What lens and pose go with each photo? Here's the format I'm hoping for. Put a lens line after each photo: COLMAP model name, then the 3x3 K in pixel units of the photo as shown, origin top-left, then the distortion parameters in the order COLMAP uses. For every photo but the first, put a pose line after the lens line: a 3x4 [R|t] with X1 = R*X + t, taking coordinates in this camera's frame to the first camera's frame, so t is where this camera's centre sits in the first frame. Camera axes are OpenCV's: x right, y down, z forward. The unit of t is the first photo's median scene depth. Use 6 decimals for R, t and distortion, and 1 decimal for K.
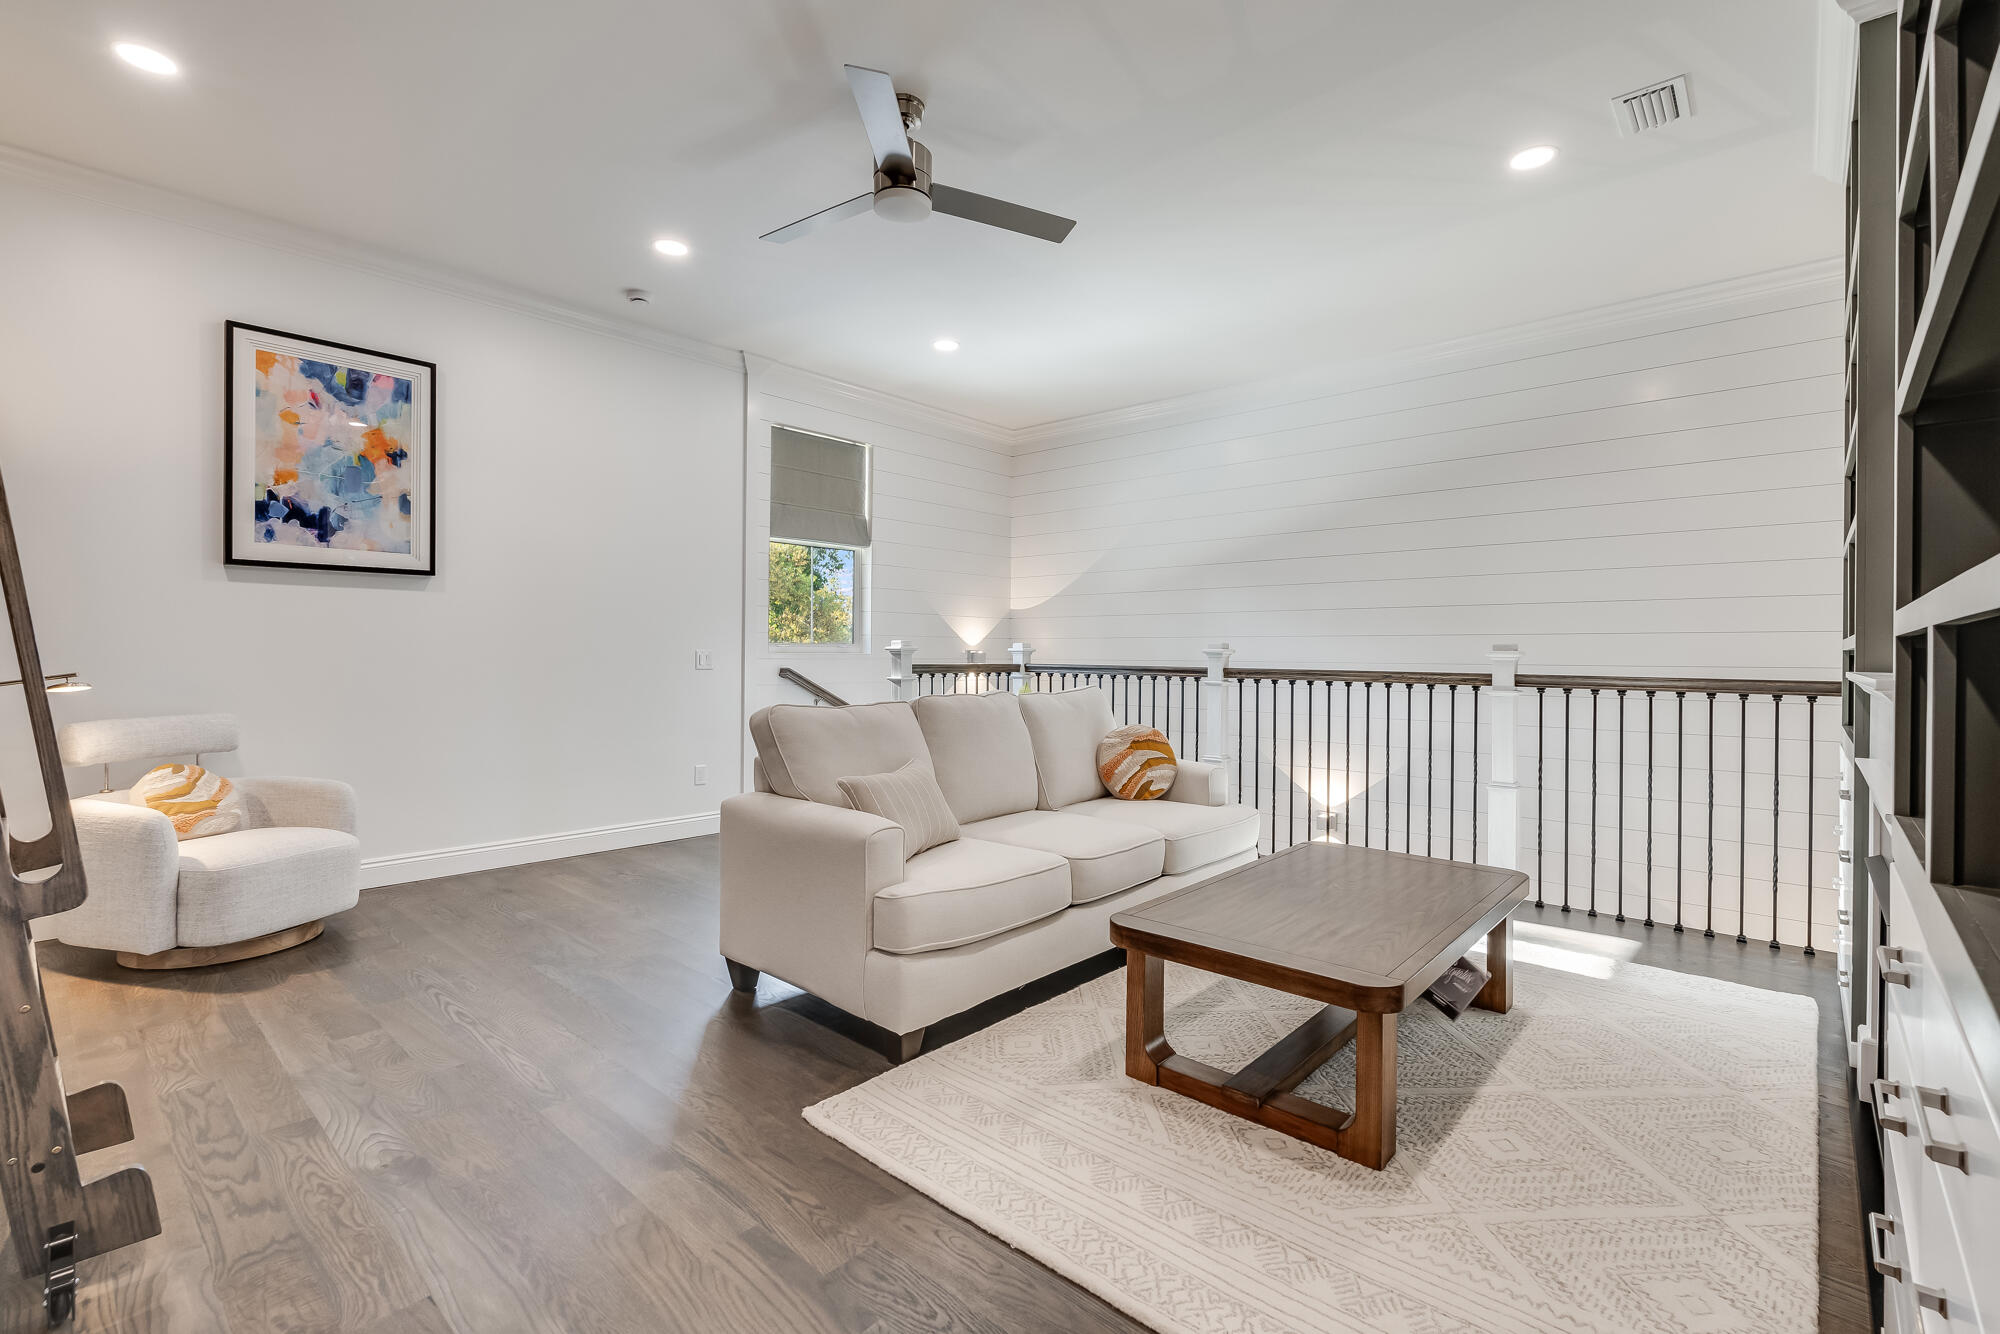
lens RADIAL K [[884.1, 0, 999.9], [0, 884.1, 655.7], [0, 0, 1]] dist [0.003733, 0.000039]
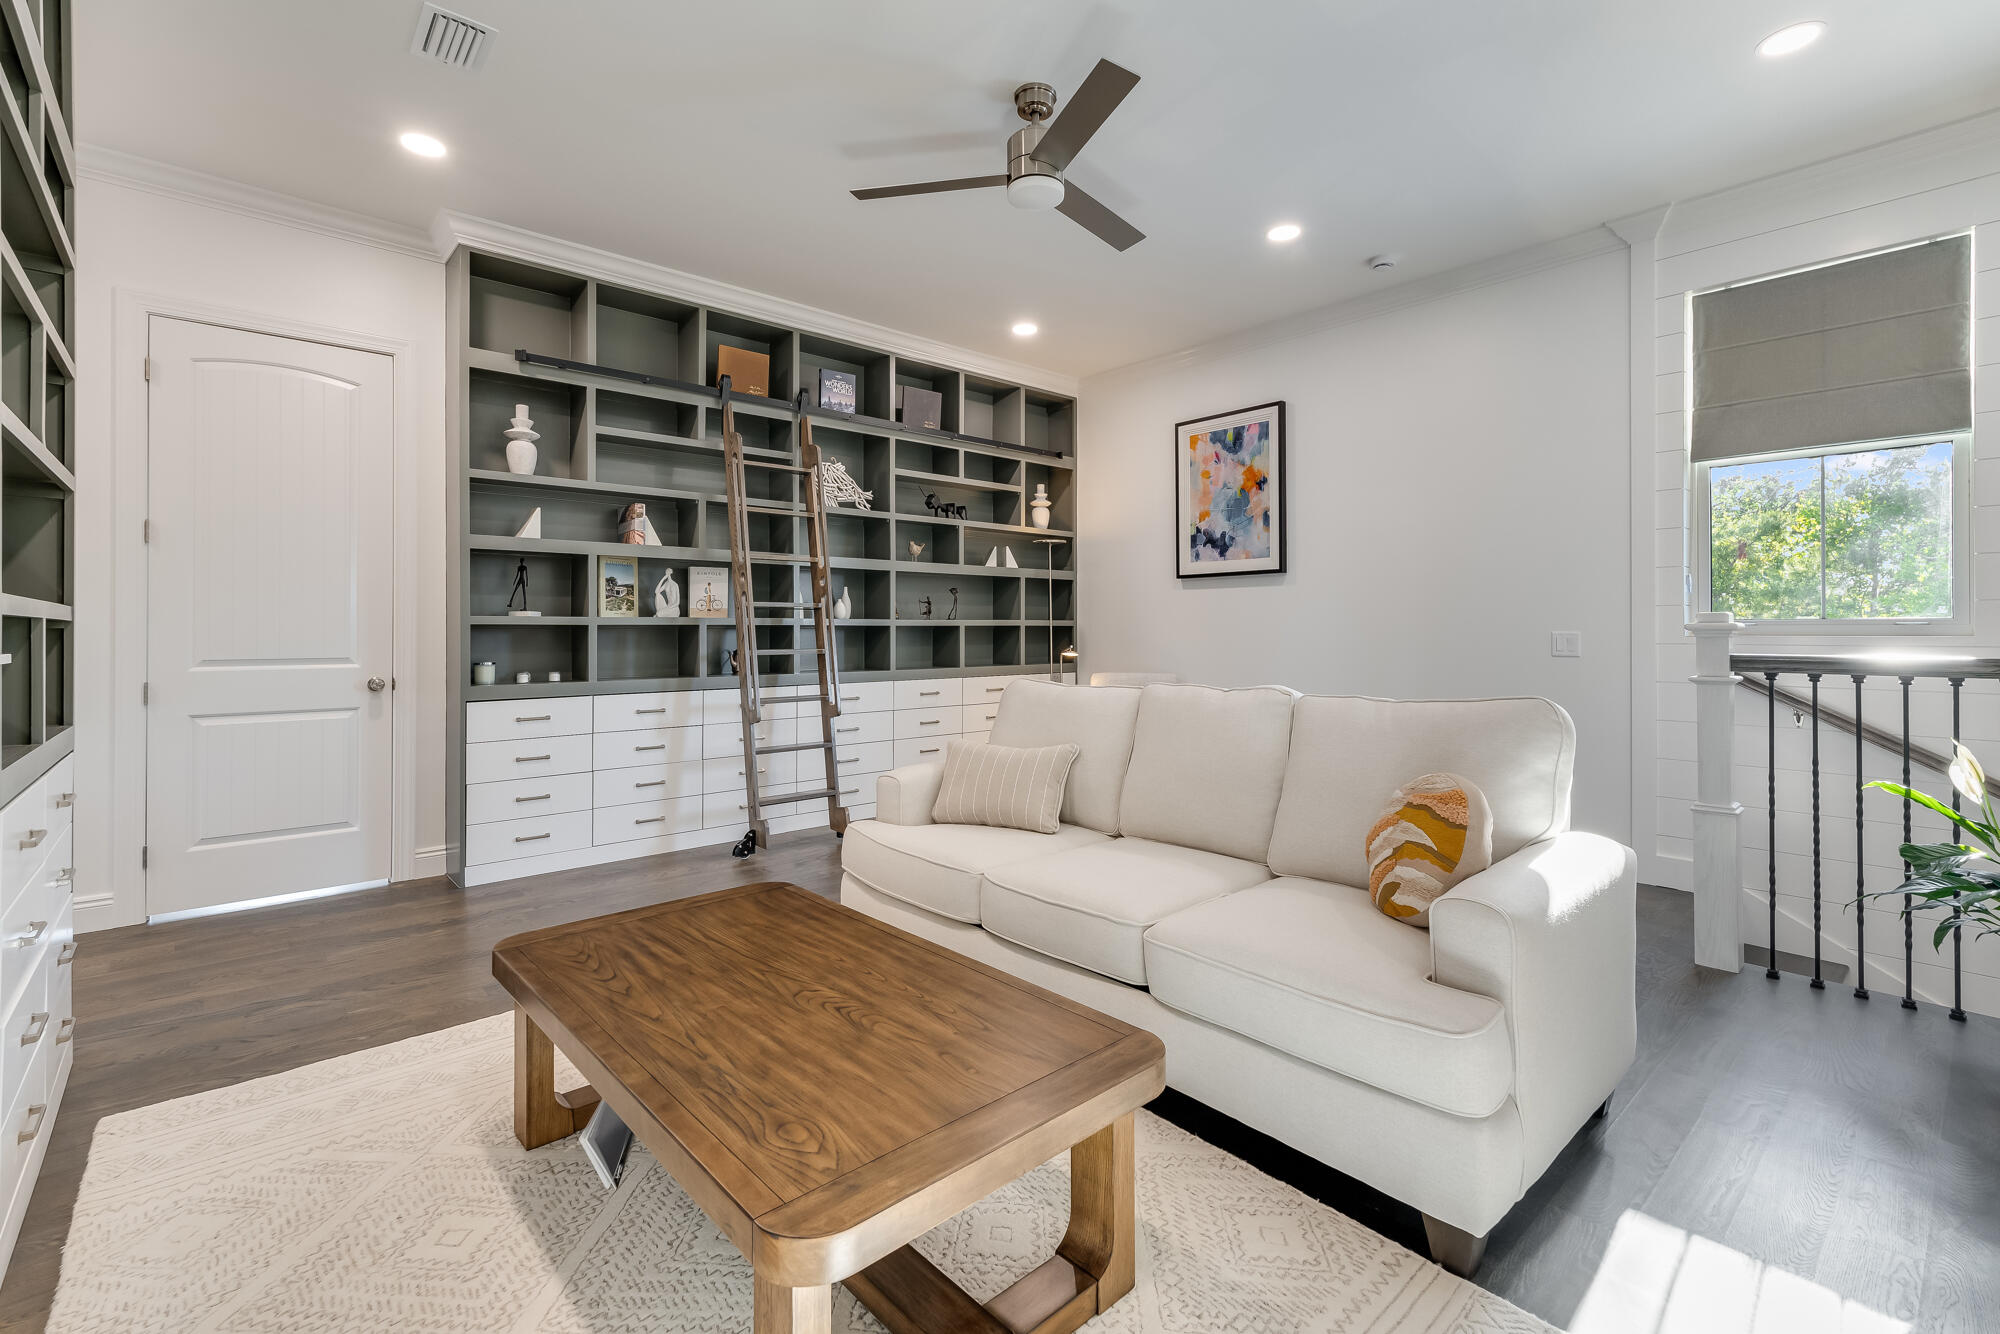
lens RADIAL K [[884.1, 0, 1000.0], [0, 884.1, 632.4], [0, 0, 1]] dist [0.003733, 0.000039]
pose [[-0.099505, -0.007318, -0.995010, 0.670406], [-0.007347, 0.999951, -0.006620, 0.003494], [0.995010, 0.006651, -0.099554, 0.794978]]
